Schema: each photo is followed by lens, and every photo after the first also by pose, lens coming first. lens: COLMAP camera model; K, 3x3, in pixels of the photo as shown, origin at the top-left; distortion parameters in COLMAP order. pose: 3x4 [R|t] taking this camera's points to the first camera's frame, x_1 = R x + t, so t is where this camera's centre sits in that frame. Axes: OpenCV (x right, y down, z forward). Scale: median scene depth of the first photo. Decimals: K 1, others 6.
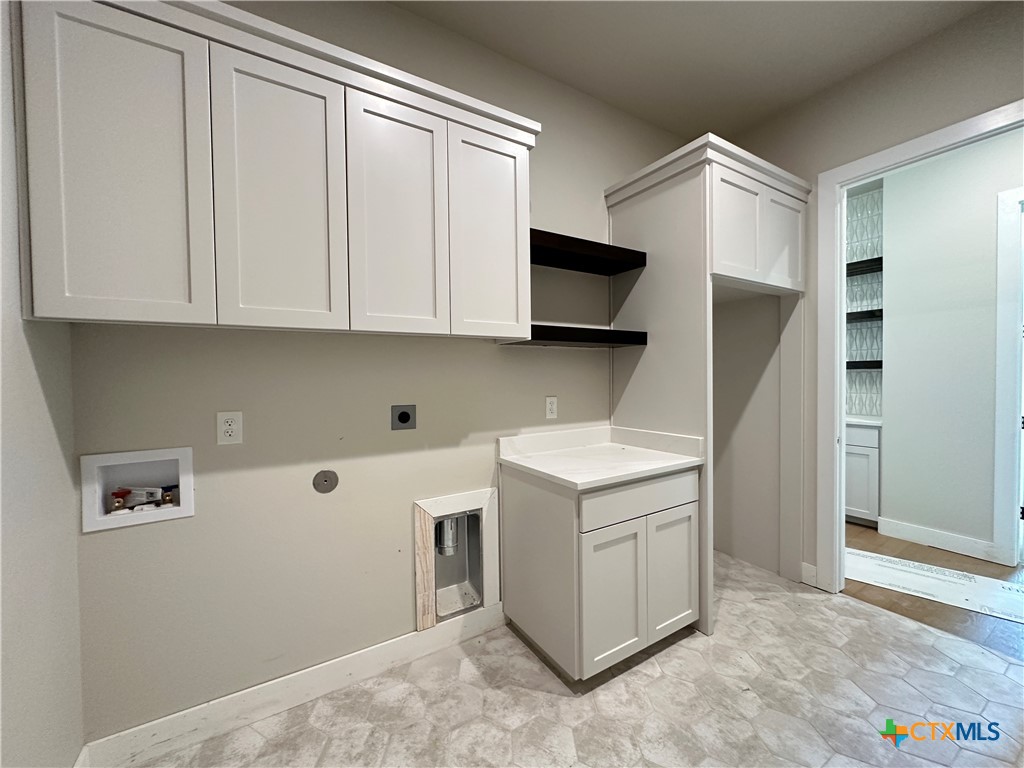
lens RADIAL K [[408.5, 0, 512.0], [0, 408.5, 384.0], [0, 0, 1]] dist [-0.002289, 0.000616]
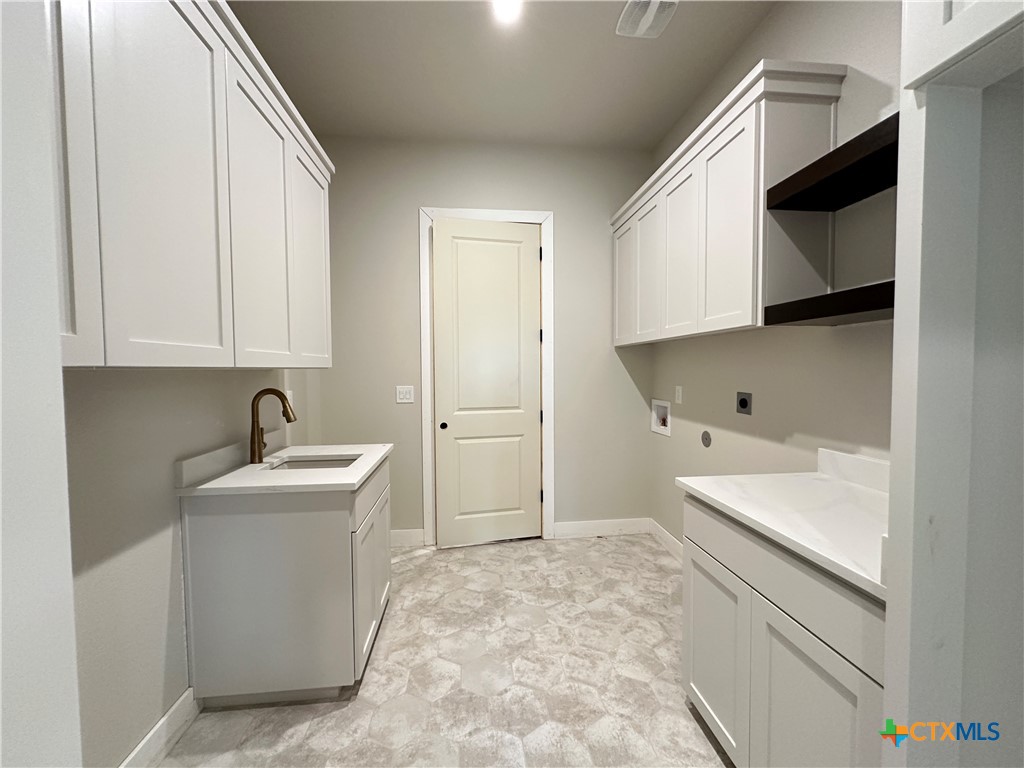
lens RADIAL K [[408.5, 0, 512.0], [0, 408.5, 384.0], [0, 0, 1]] dist [-0.002289, 0.000616]
pose [[-0.429482, 0.051686, -0.901595, 1.239308], [-0.006911, 0.998143, 0.060513, -0.043578], [0.903049, 0.032220, -0.428327, 1.078740]]
